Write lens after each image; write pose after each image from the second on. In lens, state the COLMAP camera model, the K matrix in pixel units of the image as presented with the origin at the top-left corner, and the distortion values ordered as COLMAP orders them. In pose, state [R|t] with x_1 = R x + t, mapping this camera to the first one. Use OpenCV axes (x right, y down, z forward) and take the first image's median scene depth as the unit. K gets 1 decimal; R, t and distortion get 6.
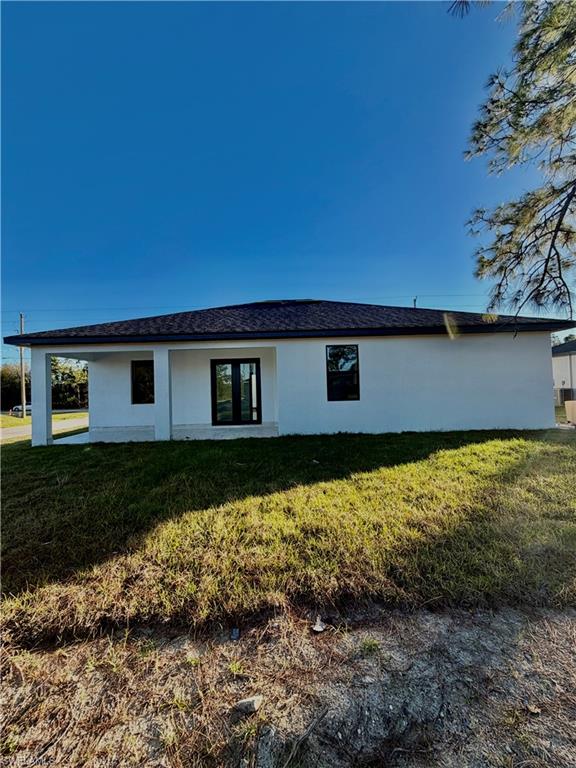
lens RADIAL K [[301.6, 0, 288.0], [0, 301.6, 384.0], [0, 0, 1]] dist [-0.001523, 0.000191]
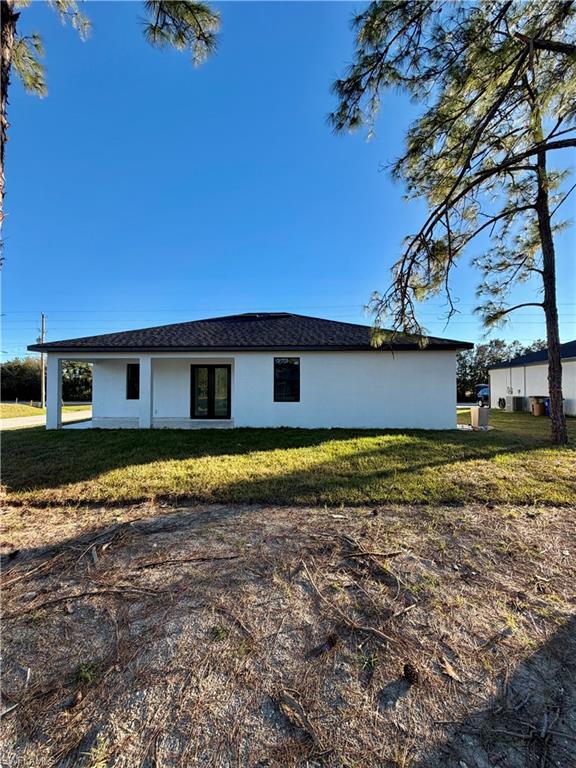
lens RADIAL K [[301.6, 0, 288.0], [0, 301.6, 384.0], [0, 0, 1]] dist [-0.001523, 0.000191]
pose [[0.998803, 0.027620, -0.040378, 0.236608], [-0.027478, 0.999614, 0.004084, -0.023748], [0.040475, -0.002970, 0.999176, -0.253025]]
